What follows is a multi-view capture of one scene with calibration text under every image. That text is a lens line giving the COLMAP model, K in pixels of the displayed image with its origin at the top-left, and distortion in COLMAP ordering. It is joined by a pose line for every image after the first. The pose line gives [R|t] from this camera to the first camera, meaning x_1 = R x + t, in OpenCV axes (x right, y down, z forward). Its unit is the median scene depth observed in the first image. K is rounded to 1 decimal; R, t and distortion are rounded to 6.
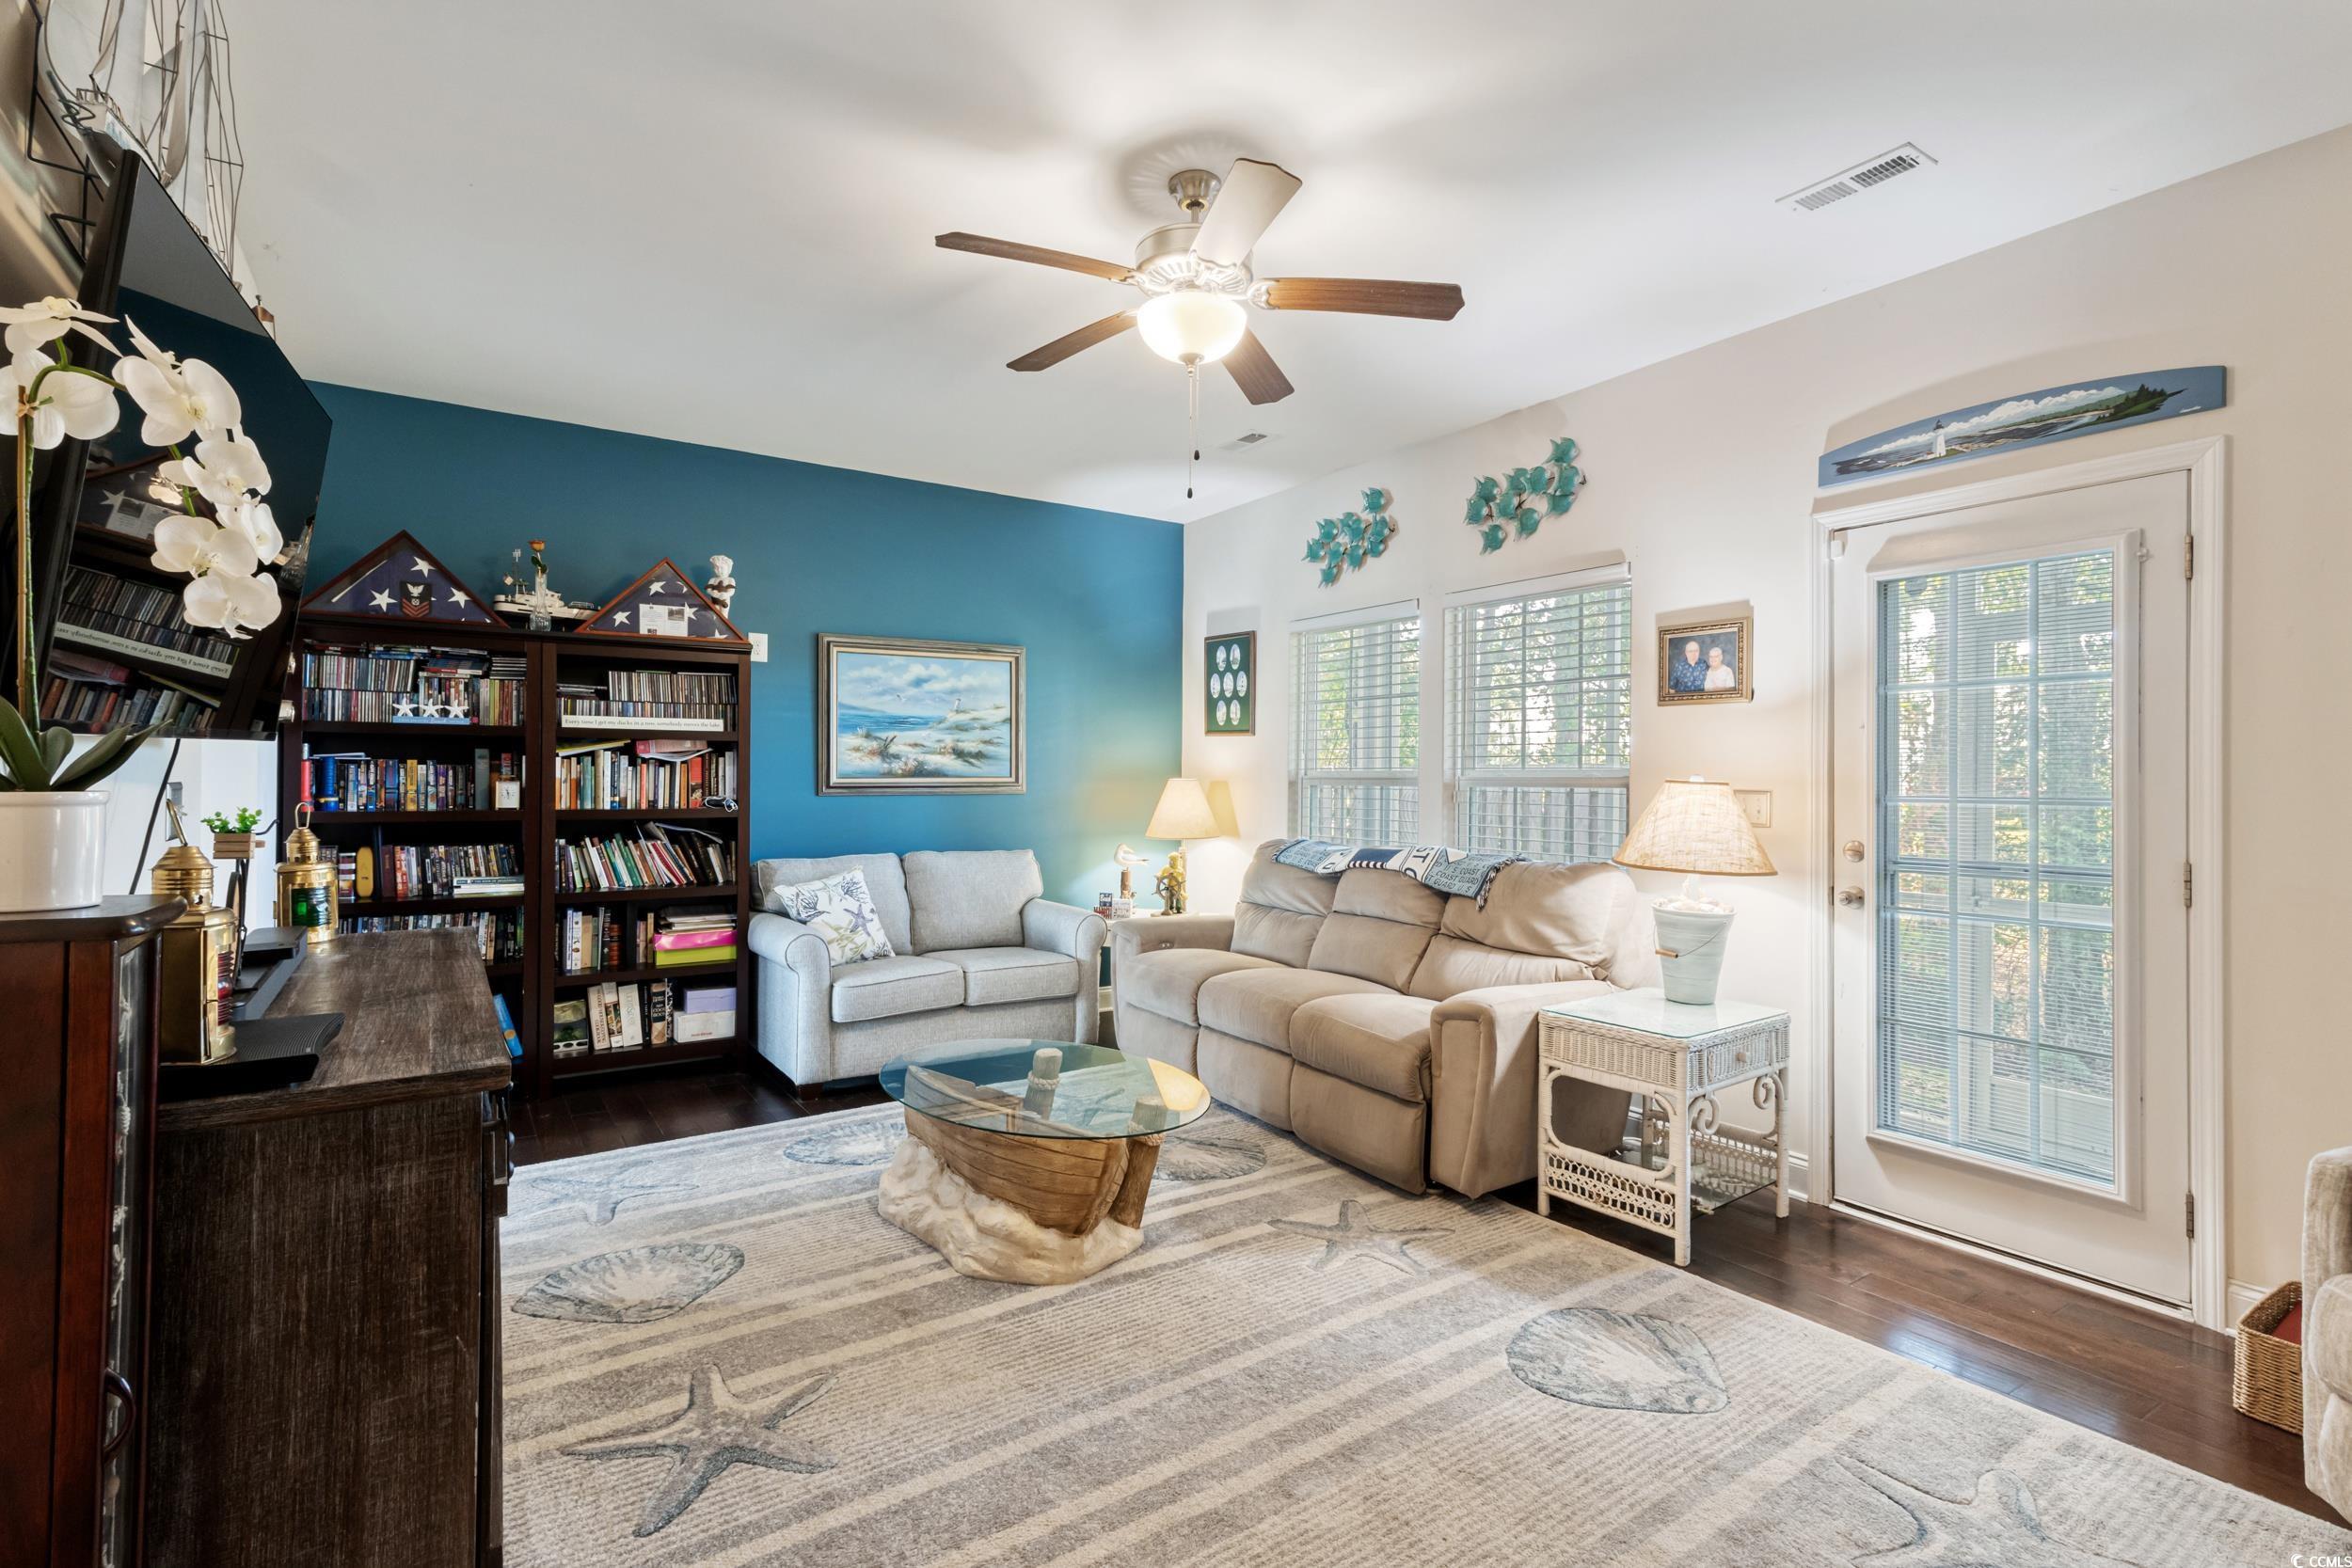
lens RADIAL K [[1087.8, 0, 1165.5], [0, 1087.8, 780.7], [0, 0, 1]] dist [0.015263, 0.000232]
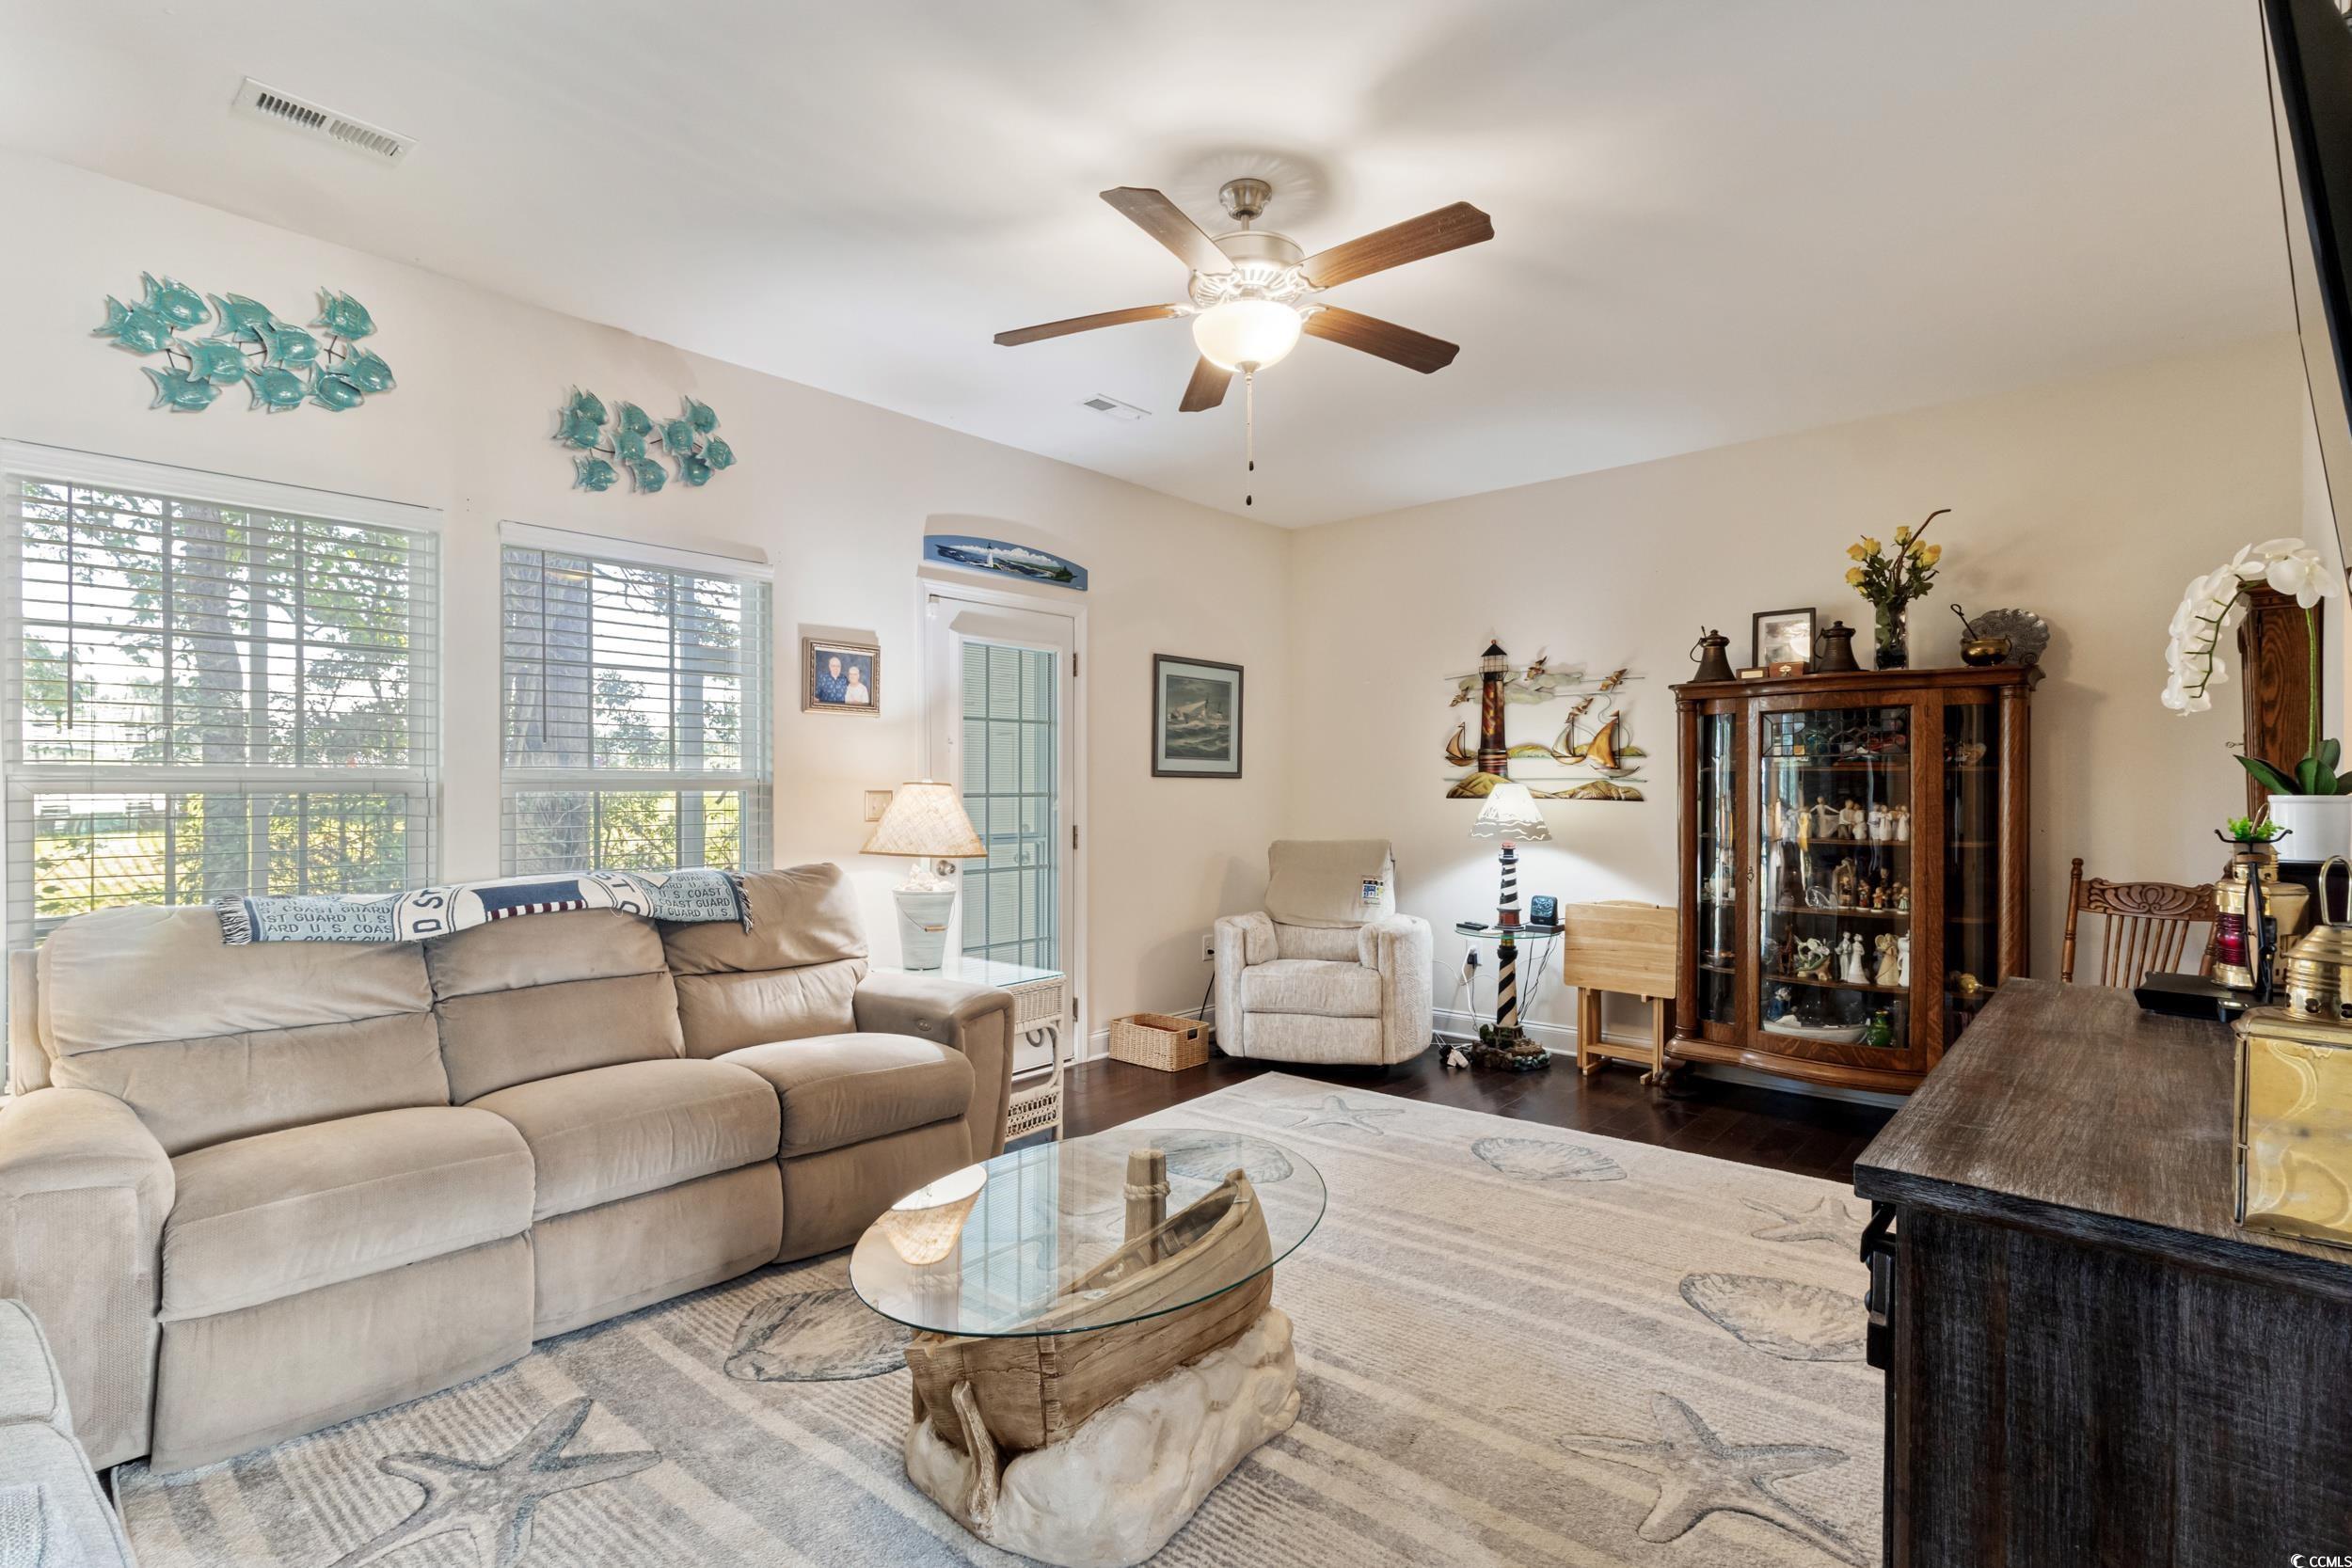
lens RADIAL K [[1103.8, 0, 1151.9], [0, 1103.8, 793.7], [0, 0, 1]] dist [0.010875, 0.001295]
pose [[-0.240203, -0.012093, 0.970647, -0.666007], [0.000309, 0.999921, 0.012534, -0.002893], [-0.970723, 0.003311, -0.240180, 0.931103]]
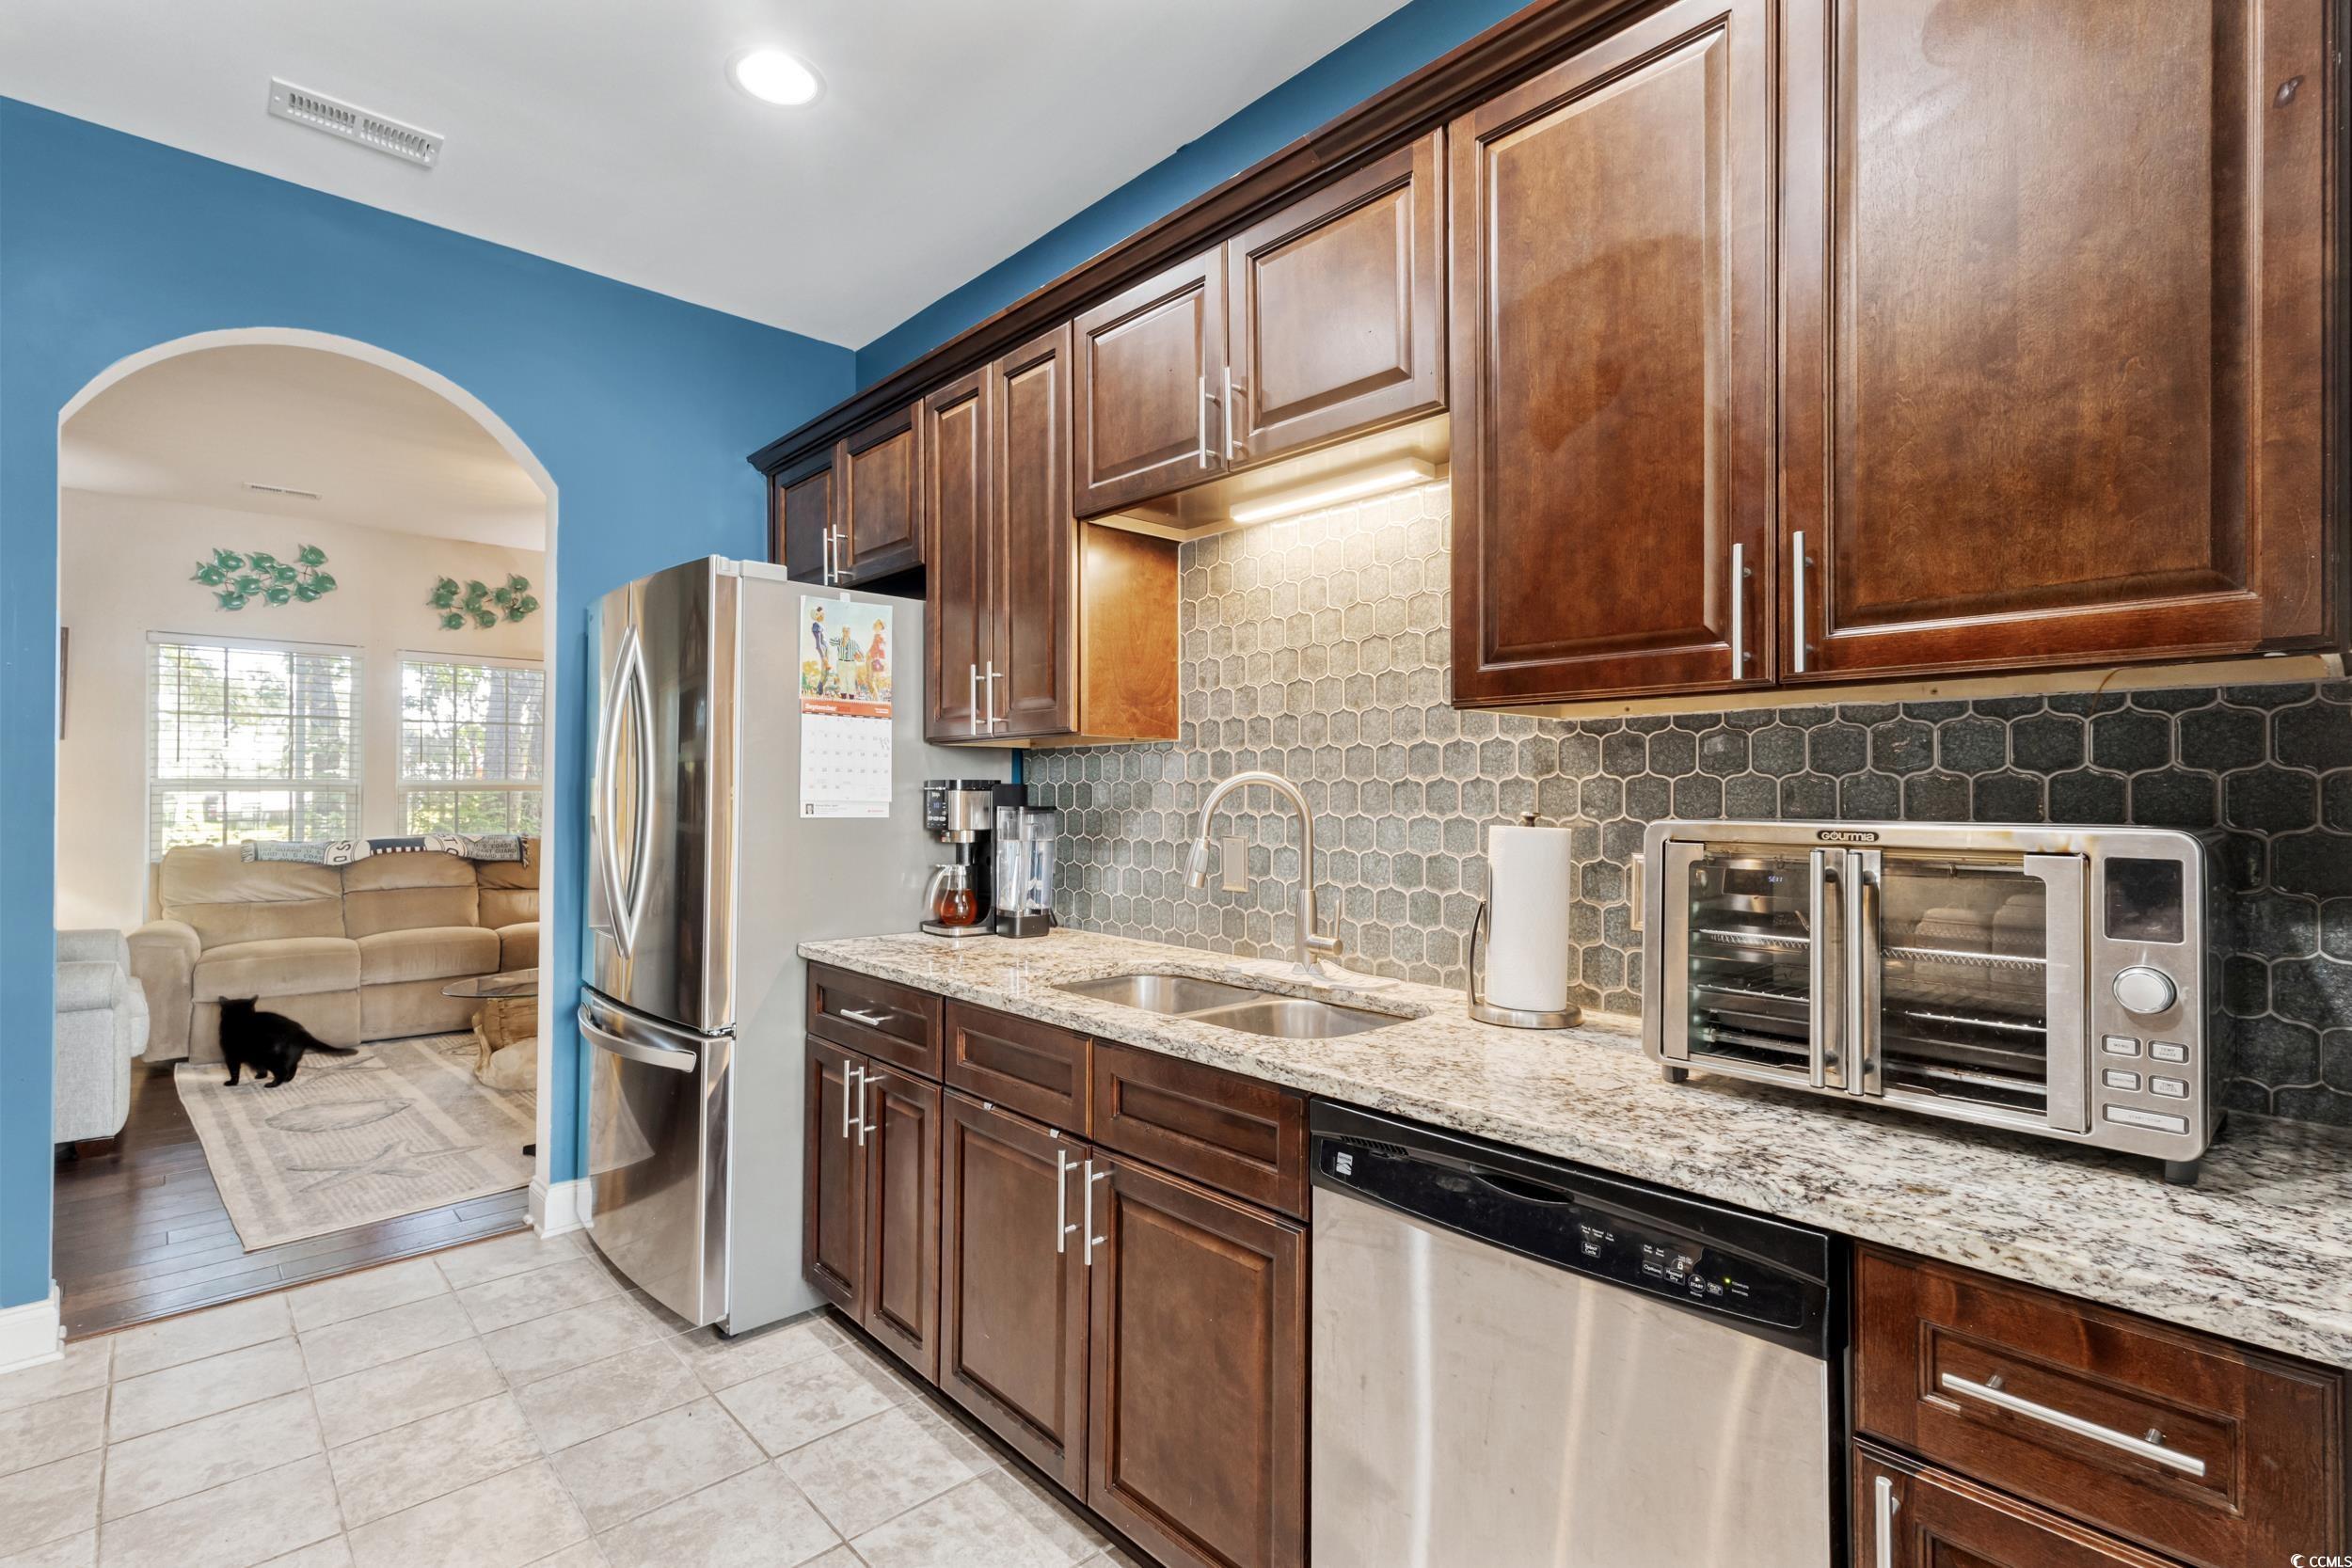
lens RADIAL K [[1087.8, 0, 1165.5], [0, 1087.8, 780.7], [0, 0, 1]] dist [0.015263, 0.000232]
pose [[-0.151830, -0.001501, 0.988405, -1.506243], [-0.000064, 0.999999, 0.001509, -0.012463], [-0.988407, 0.000165, -0.151830, 0.321977]]
